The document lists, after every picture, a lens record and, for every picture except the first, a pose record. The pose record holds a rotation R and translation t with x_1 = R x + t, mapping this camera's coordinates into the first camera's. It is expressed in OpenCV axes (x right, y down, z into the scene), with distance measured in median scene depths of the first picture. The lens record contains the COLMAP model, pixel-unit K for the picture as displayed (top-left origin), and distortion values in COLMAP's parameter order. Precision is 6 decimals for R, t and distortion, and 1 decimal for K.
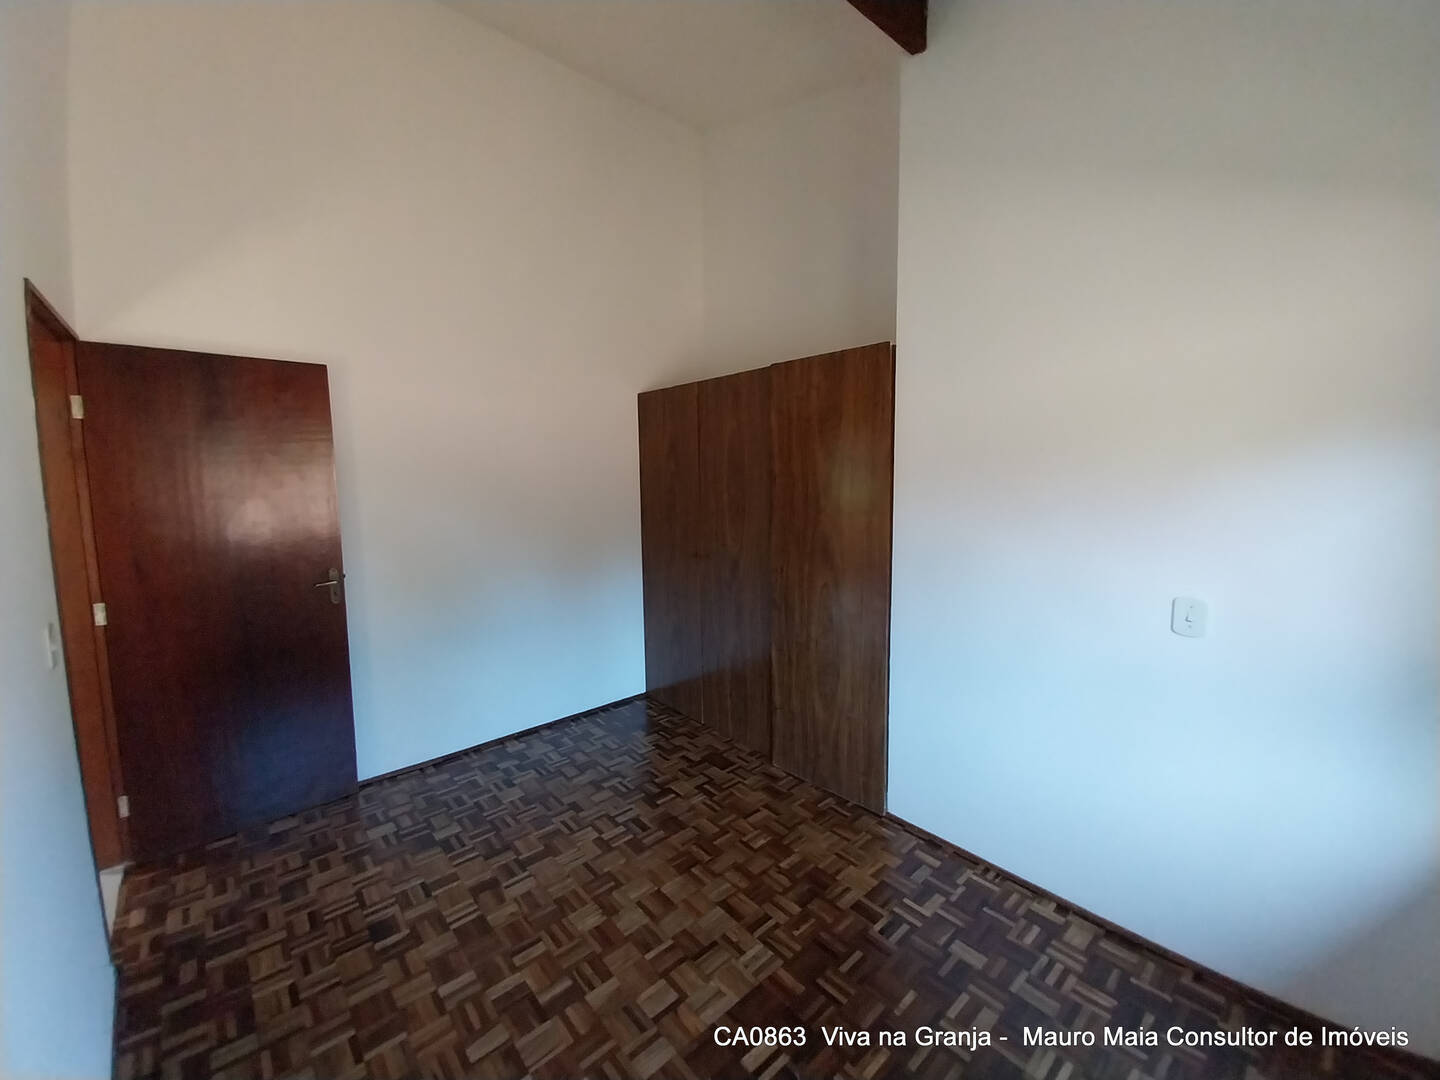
lens RADIAL K [[570.8, 0, 728.2], [0, 570.8, 530.1], [0, 0, 1]] dist [0.021922, -0.018014]
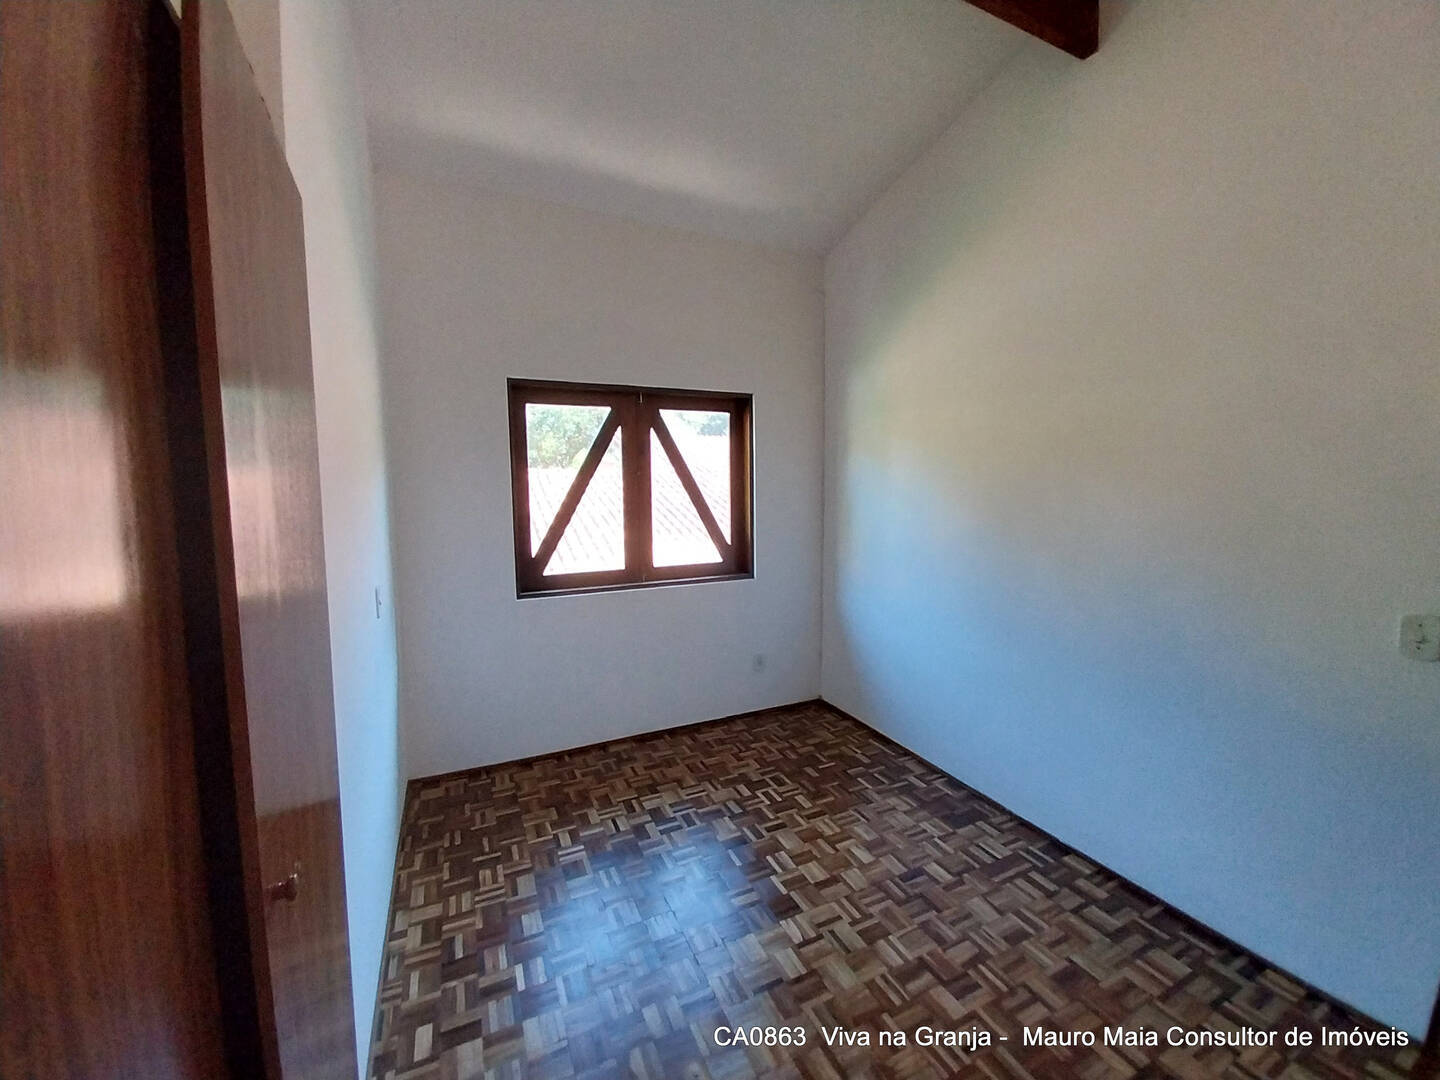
lens RADIAL K [[561.4, 0, 726.2], [0, 561.4, 536.0], [0, 0, 1]] dist [0.020994, -0.016939]
pose [[-0.959796, -0.013553, 0.280372, -0.155934], [0.038954, 0.982738, 0.180855, -0.111832], [-0.277984, 0.184506, -0.942700, 1.224941]]
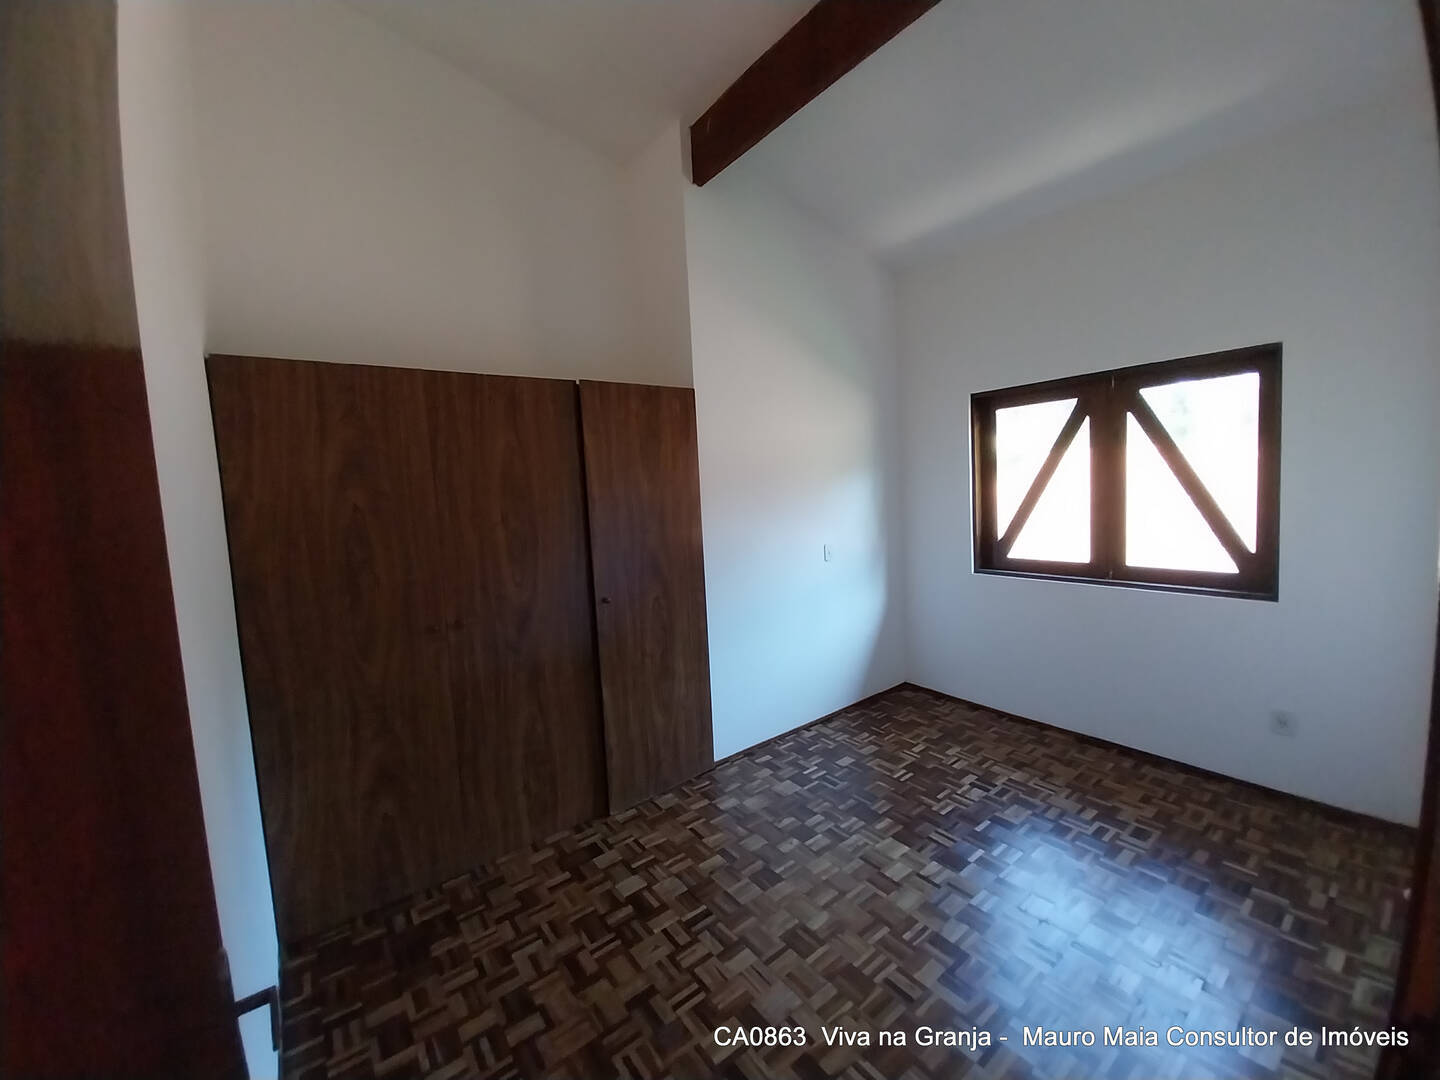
lens RADIAL K [[561.4, 0, 726.2], [0, 561.4, 536.0], [0, 0, 1]] dist [0.020994, -0.016939]
pose [[0.071844, -0.086056, 0.993697, -0.862694], [0.141015, 0.987140, 0.075293, -0.080620], [-0.987397, 0.134716, 0.083056, 0.776057]]
